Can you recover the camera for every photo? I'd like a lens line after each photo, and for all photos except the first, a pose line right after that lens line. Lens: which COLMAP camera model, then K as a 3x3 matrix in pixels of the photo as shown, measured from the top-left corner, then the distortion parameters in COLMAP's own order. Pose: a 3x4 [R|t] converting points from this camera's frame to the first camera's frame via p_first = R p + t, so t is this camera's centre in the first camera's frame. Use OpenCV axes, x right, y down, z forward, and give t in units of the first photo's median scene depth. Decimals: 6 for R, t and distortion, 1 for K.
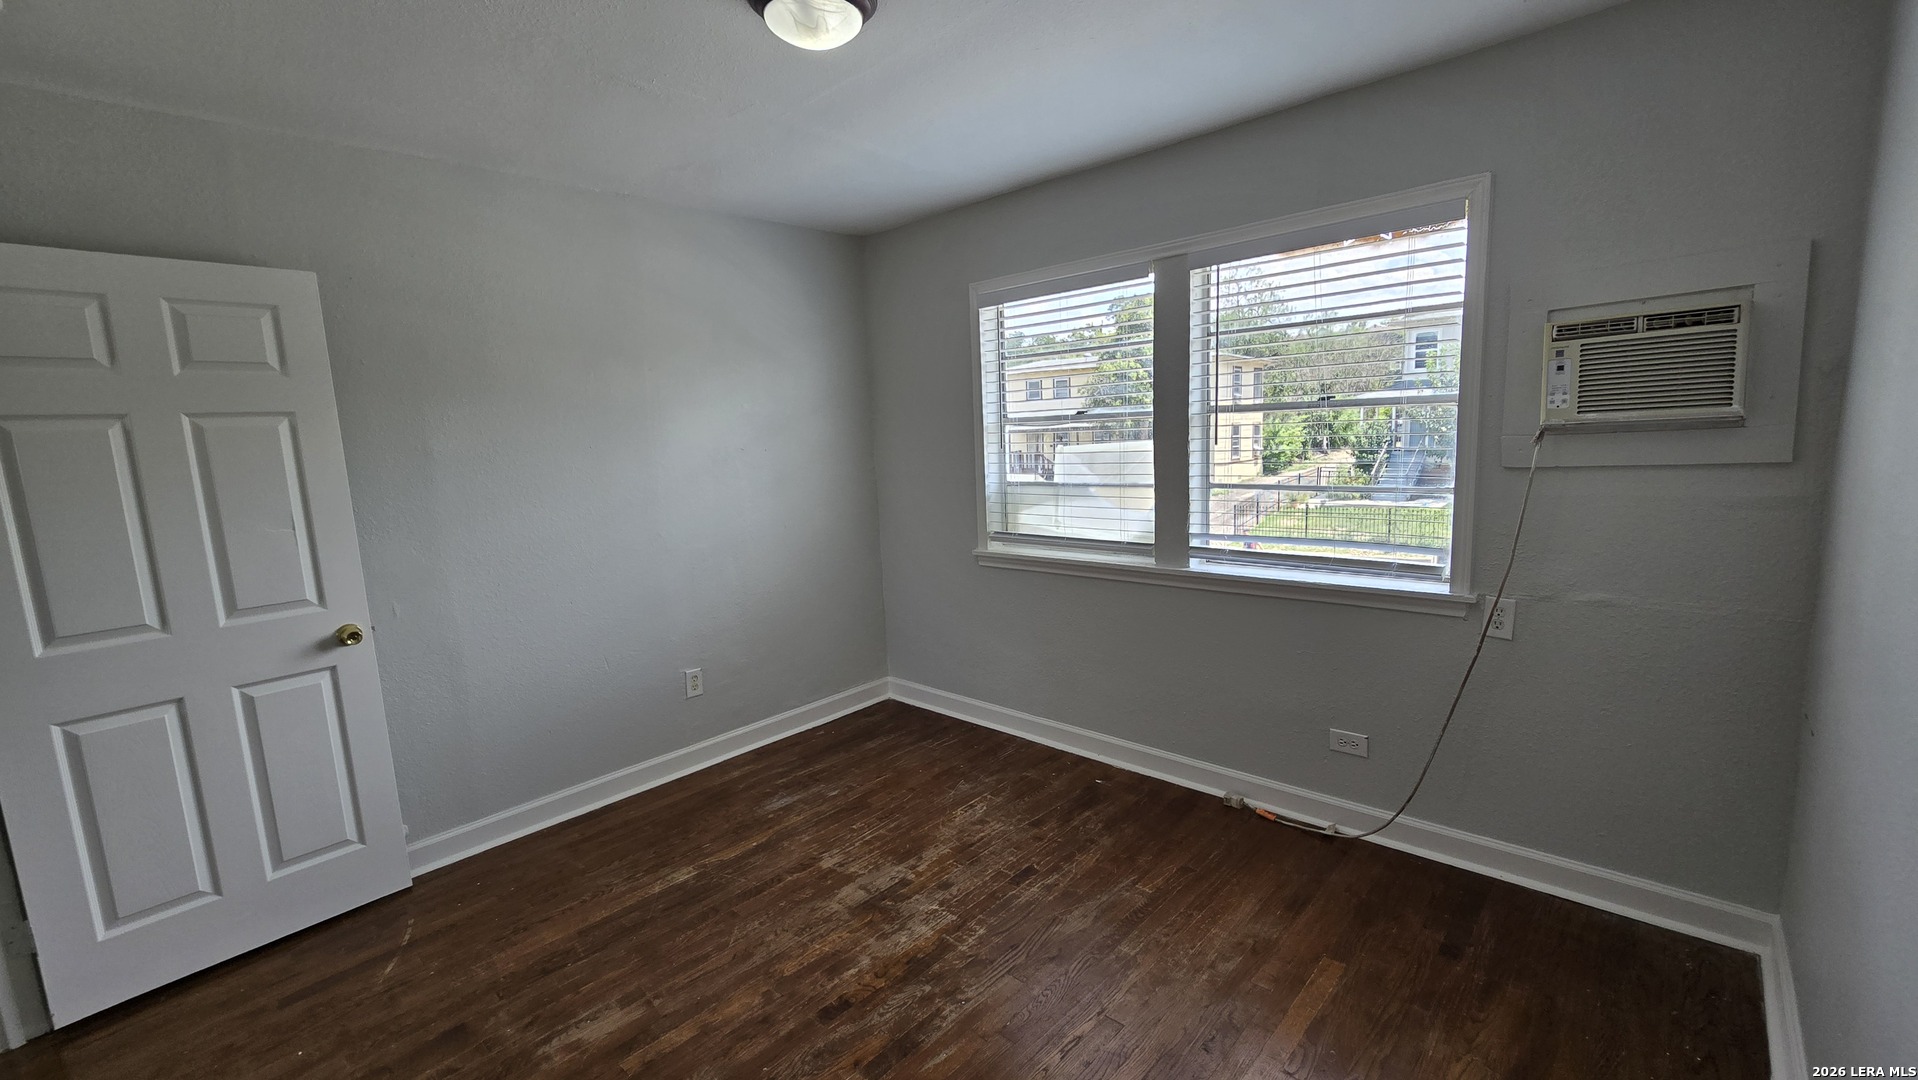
lens RADIAL K [[789.7, 0, 959.0], [0, 789.7, 540.0], [0, 0, 1]] dist [-0.000024, 0.000295]
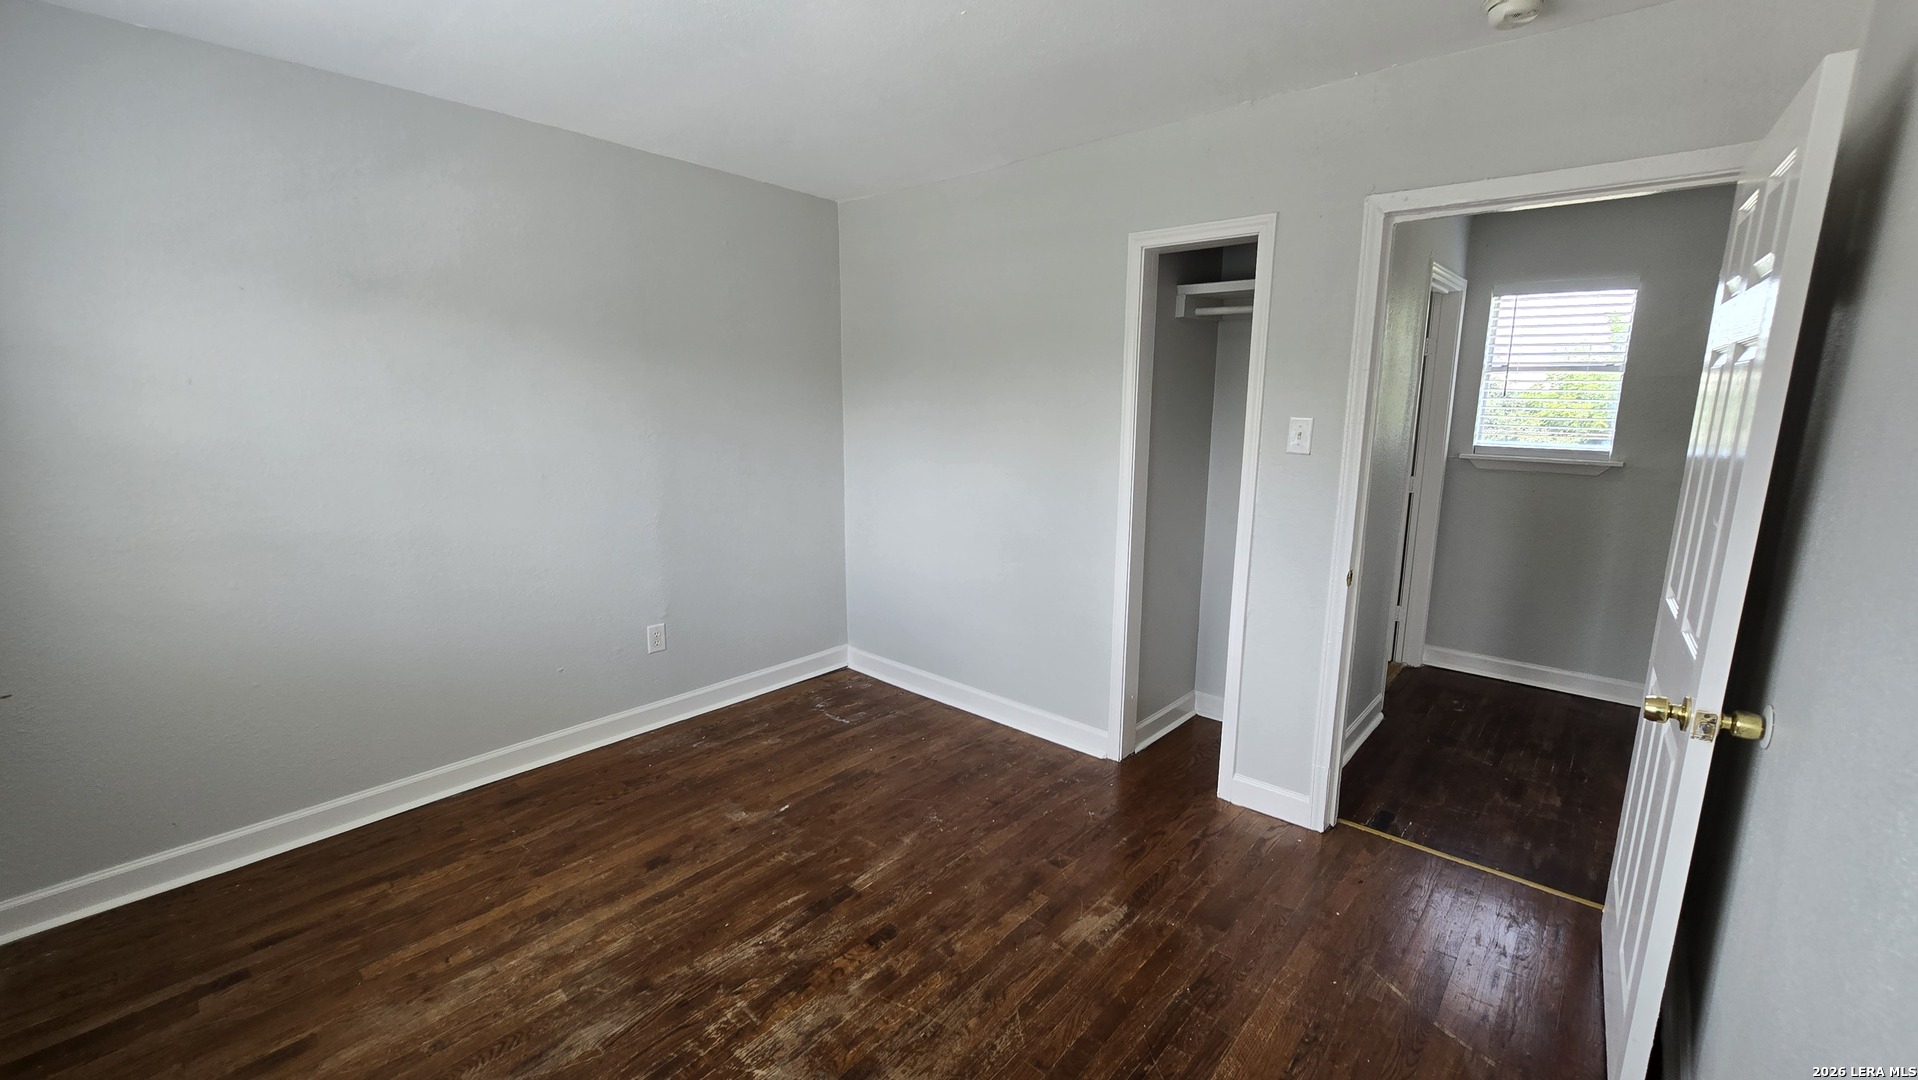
lens RADIAL K [[789.7, 0, 959.0], [0, 789.7, 540.0], [0, 0, 1]] dist [-0.000024, 0.000295]
pose [[-0.998836, 0.043383, -0.021102, -0.221458], [0.034015, 0.943491, 0.329649, -0.226638], [0.034211, 0.328547, -0.943868, 1.547298]]
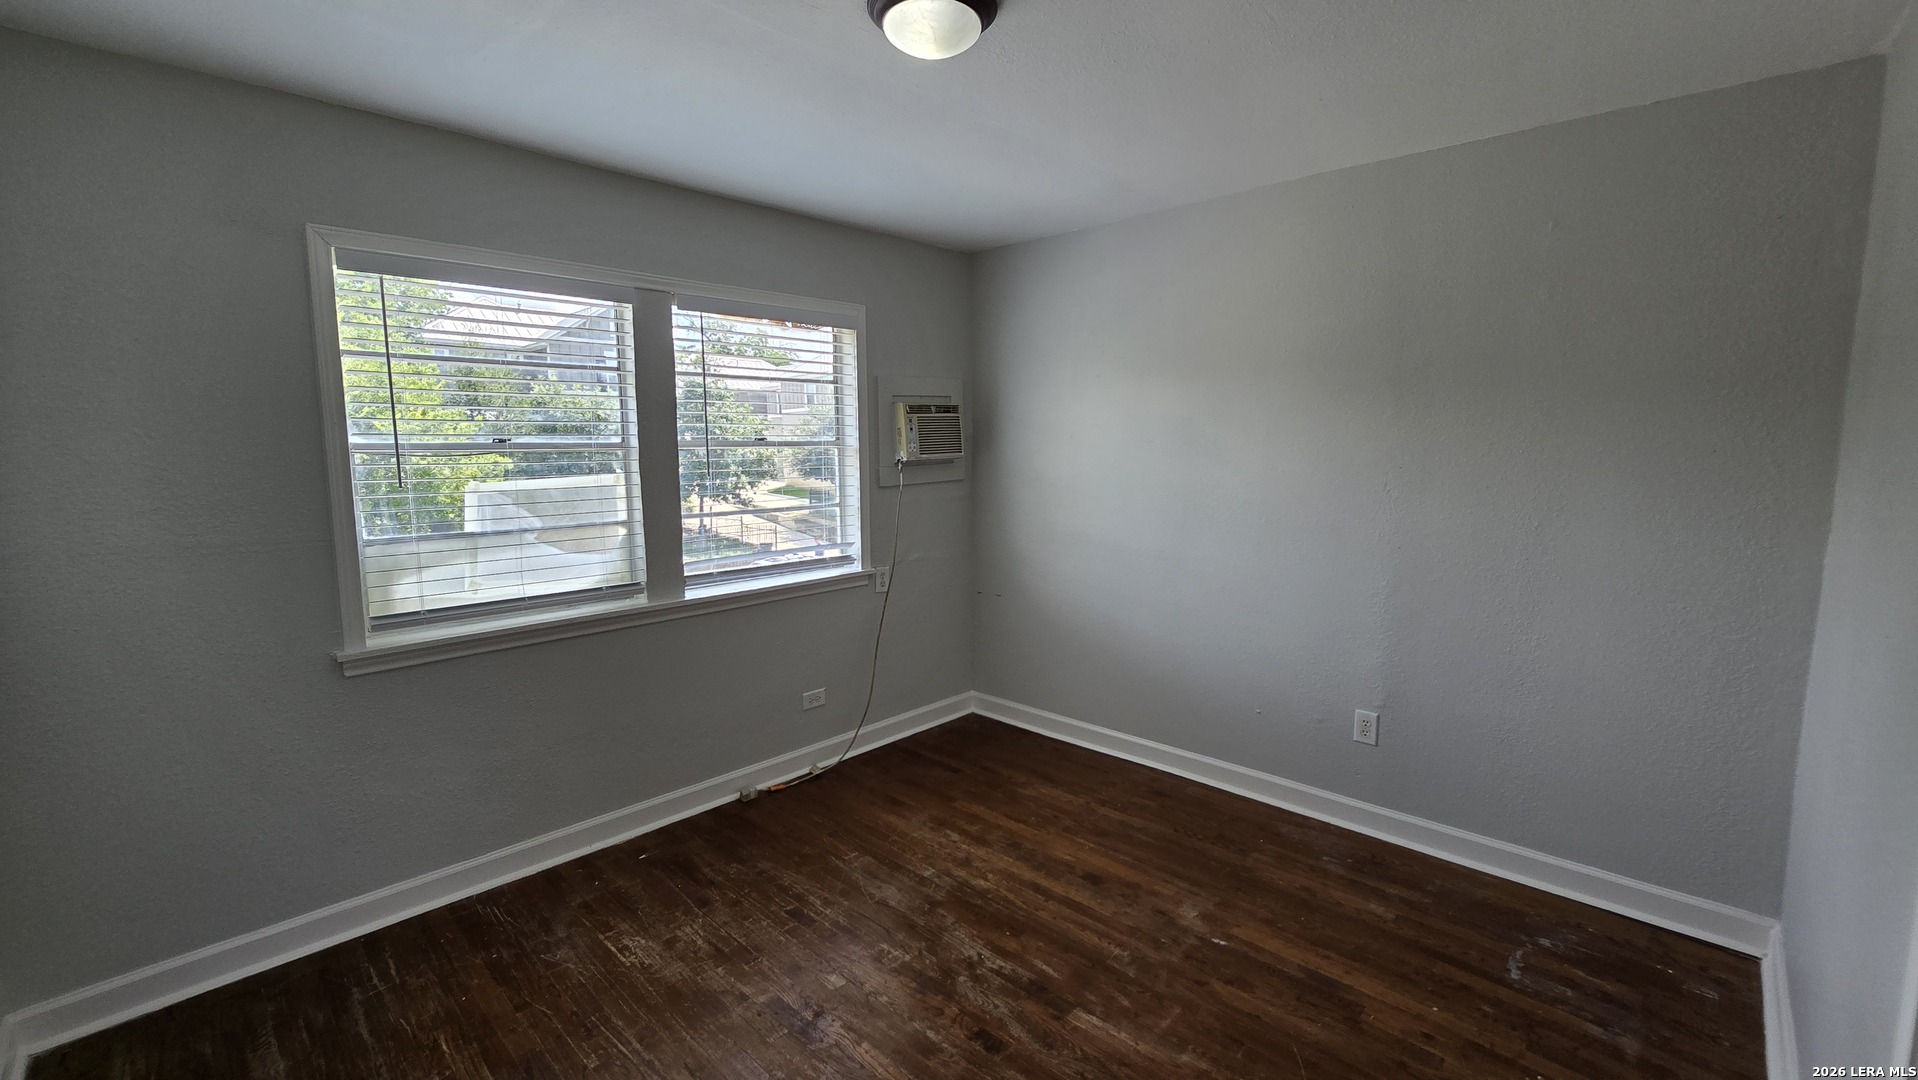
lens RADIAL K [[789.7, 0, 959.0], [0, 789.7, 540.0], [0, 0, 1]] dist [-0.000024, 0.000295]
pose [[0.021094, -0.072772, 0.997125, -0.900662], [0.154185, 0.985653, 0.068673, -0.066554], [-0.987817, 0.152293, 0.032012, 0.764209]]
